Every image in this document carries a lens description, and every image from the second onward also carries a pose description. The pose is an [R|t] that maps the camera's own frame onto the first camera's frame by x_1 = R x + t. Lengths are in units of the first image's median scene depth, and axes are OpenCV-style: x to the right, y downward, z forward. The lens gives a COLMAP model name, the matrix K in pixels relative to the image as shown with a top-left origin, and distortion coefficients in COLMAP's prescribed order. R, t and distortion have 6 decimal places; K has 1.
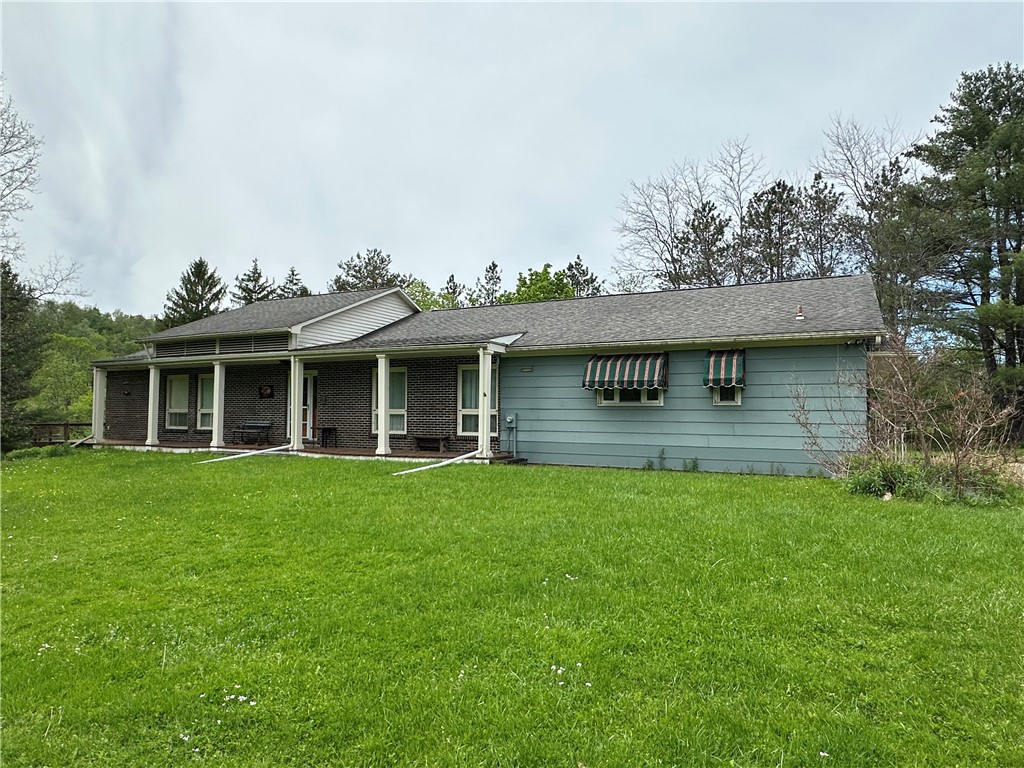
lens RADIAL K [[625.9, 0, 512.0], [0, 625.9, 384.0], [0, 0, 1]] dist [-0.024753, 0.000192]
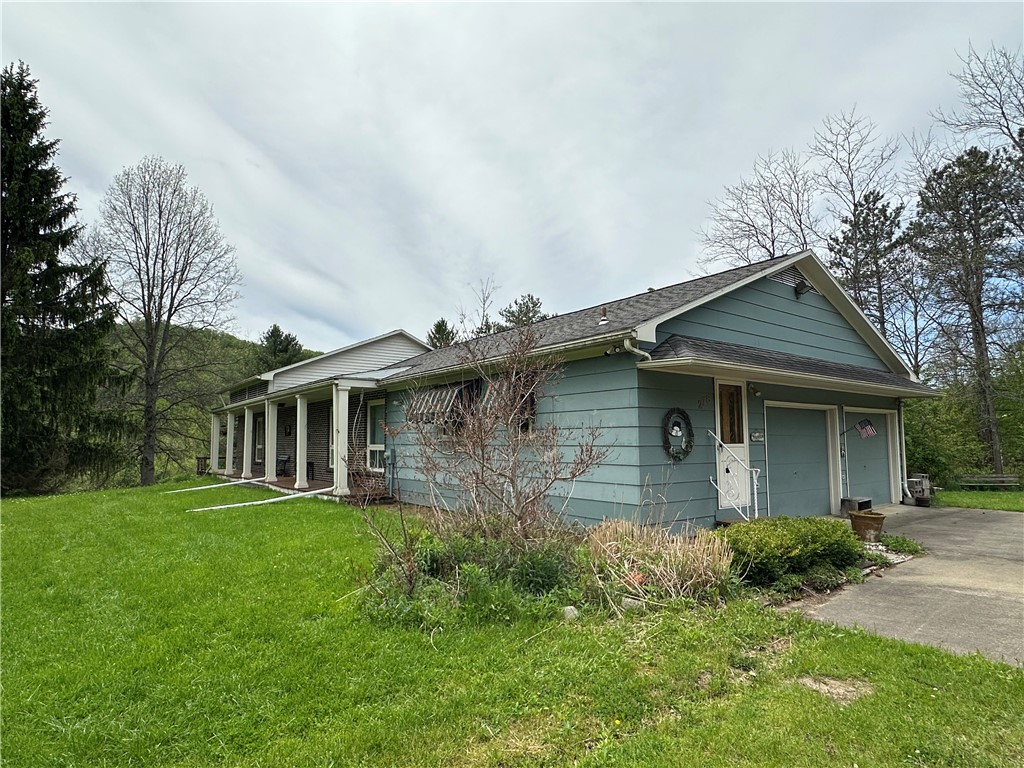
lens RADIAL K [[572.5, 0, 512.0], [0, 572.5, 384.0], [0, 0, 1]] dist [-0.005590, -0.001609]
pose [[0.900540, -0.055135, -0.431263, 0.423815], [0.031416, 0.997586, -0.061935, 0.005162], [0.433636, 0.042226, 0.900098, 0.210651]]
